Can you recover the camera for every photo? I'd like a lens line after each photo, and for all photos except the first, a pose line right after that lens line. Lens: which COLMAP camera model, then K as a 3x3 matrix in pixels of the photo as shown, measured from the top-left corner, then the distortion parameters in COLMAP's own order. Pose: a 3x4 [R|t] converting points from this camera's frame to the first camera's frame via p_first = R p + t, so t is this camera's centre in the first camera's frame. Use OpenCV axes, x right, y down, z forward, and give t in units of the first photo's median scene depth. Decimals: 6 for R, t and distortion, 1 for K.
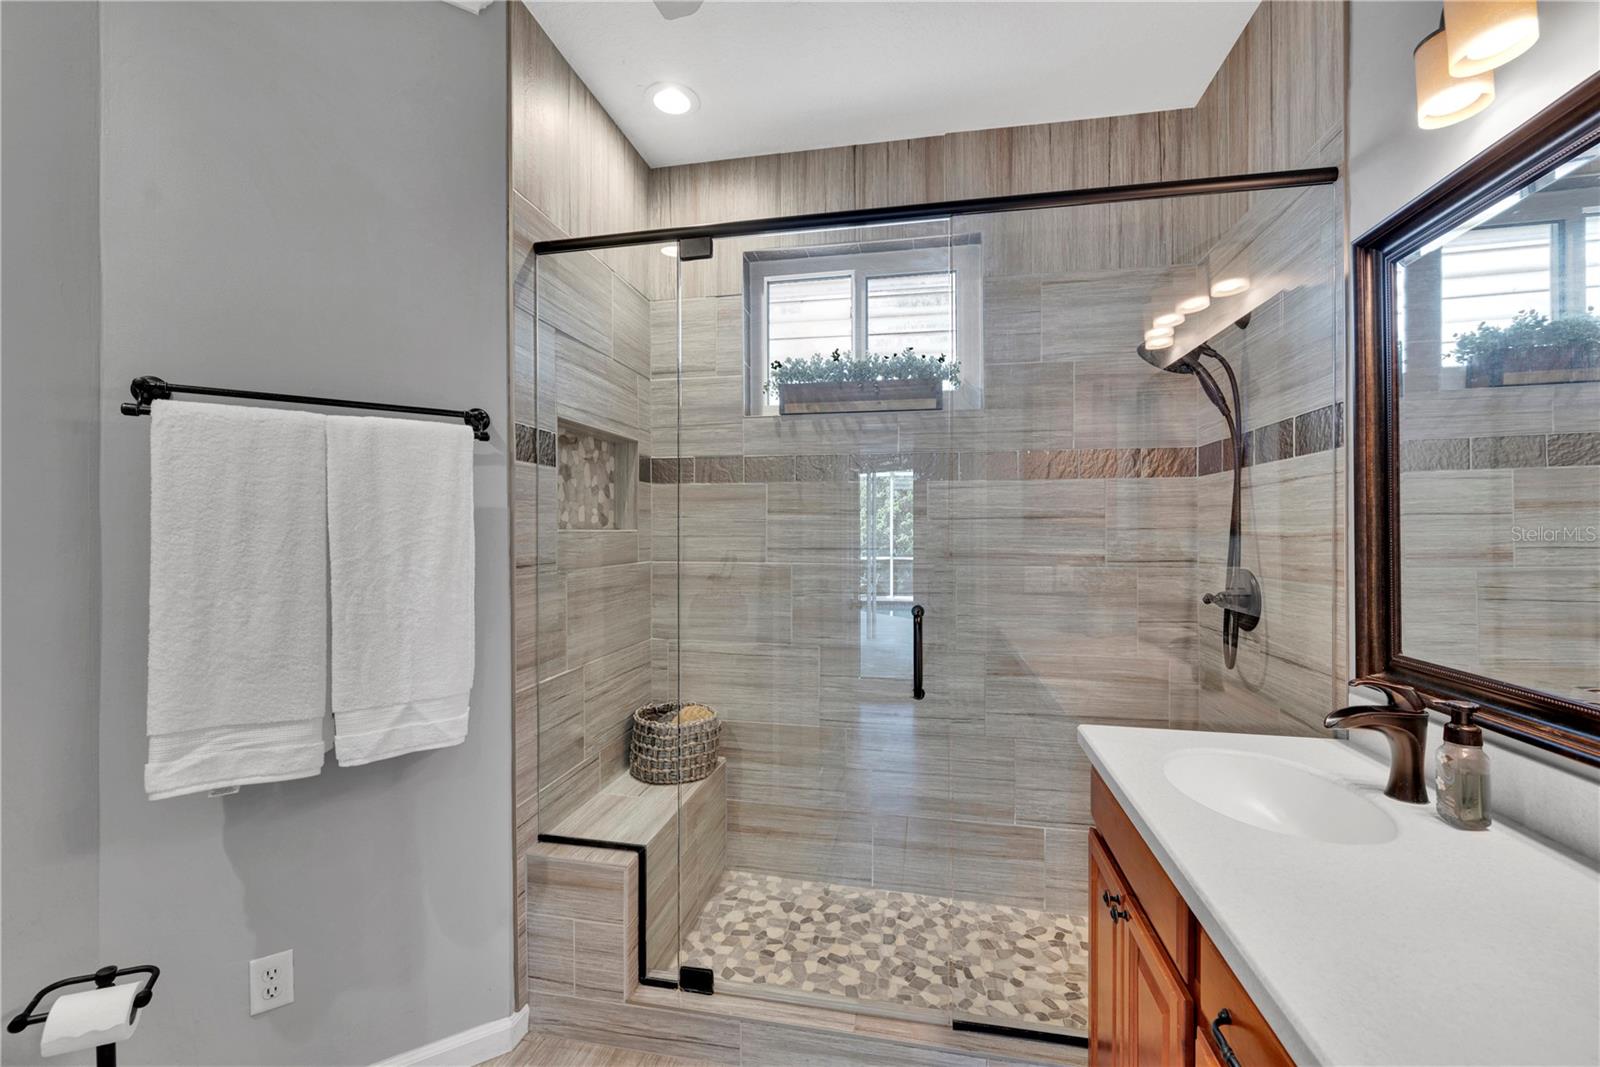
lens RADIAL K [[653.1, 0, 802.8], [0, 653.1, 539.2], [0, 0, 1]] dist [-0.004321, -0.000602]
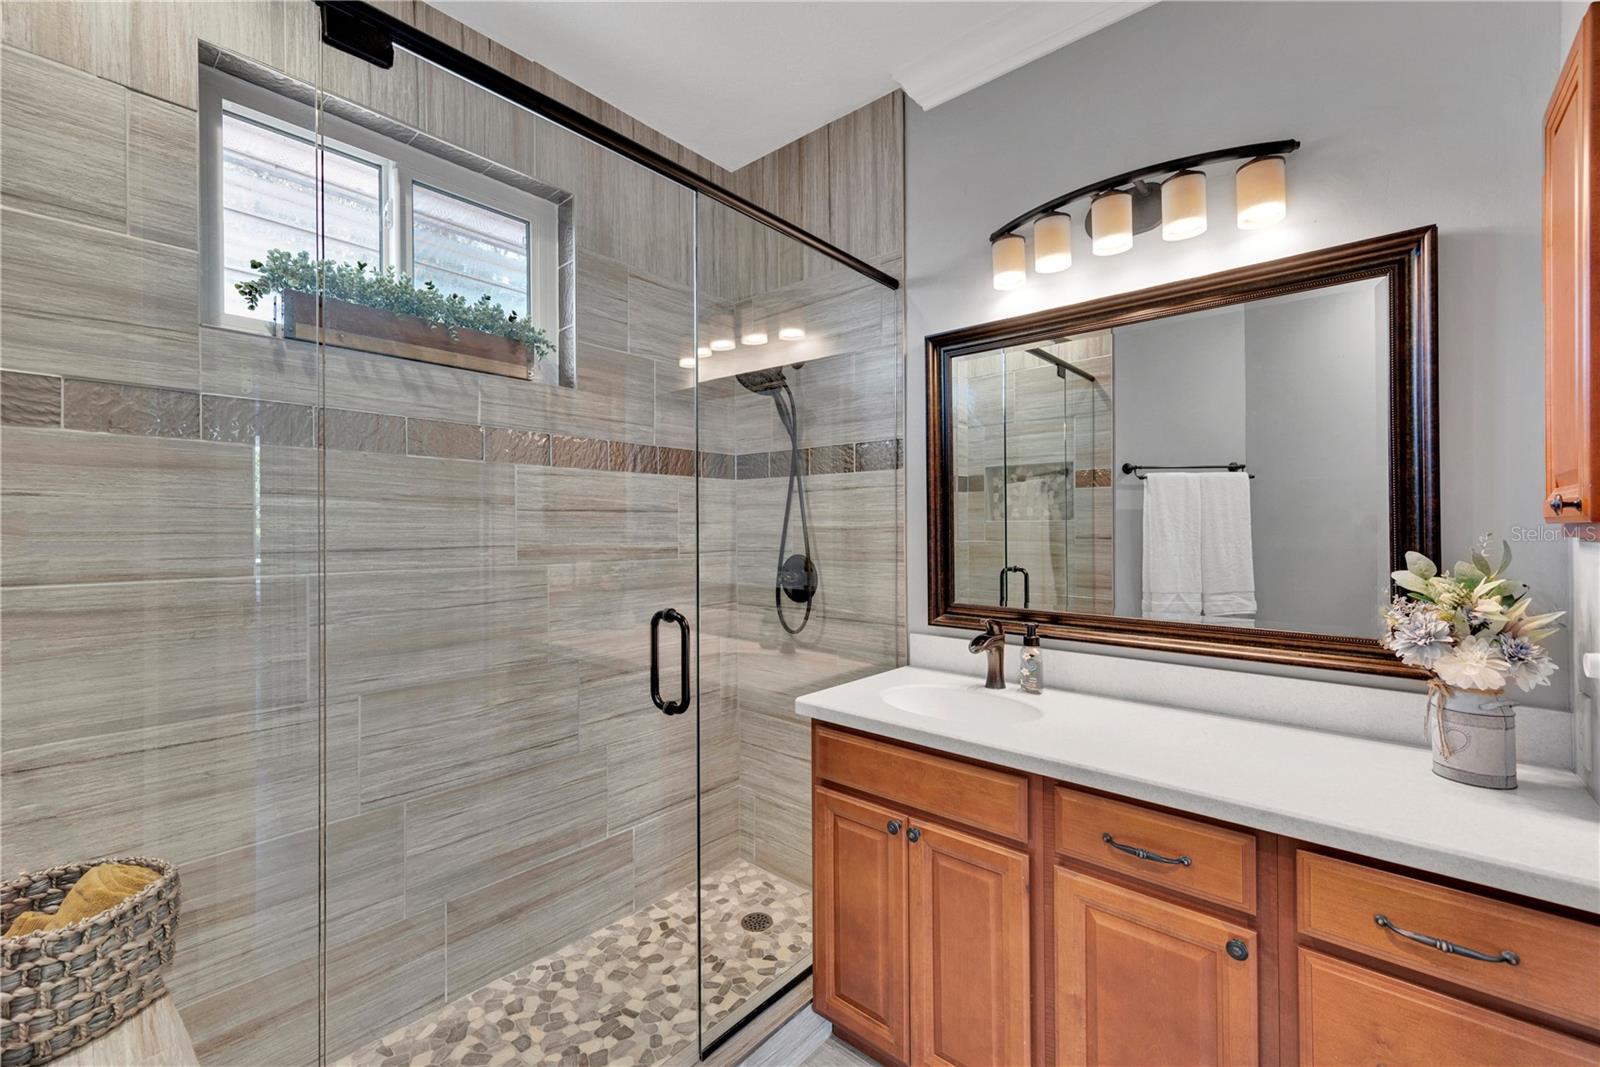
lens RADIAL K [[653.1, 0, 804.3], [0, 653.1, 522.1], [0, 0, 1]] dist [-0.004321, -0.000602]
pose [[0.492575, 0.006189, 0.870248, -0.382388], [0.009095, 0.999883, -0.012259, -0.002390], [-0.870222, 0.013954, 0.492461, 0.305253]]
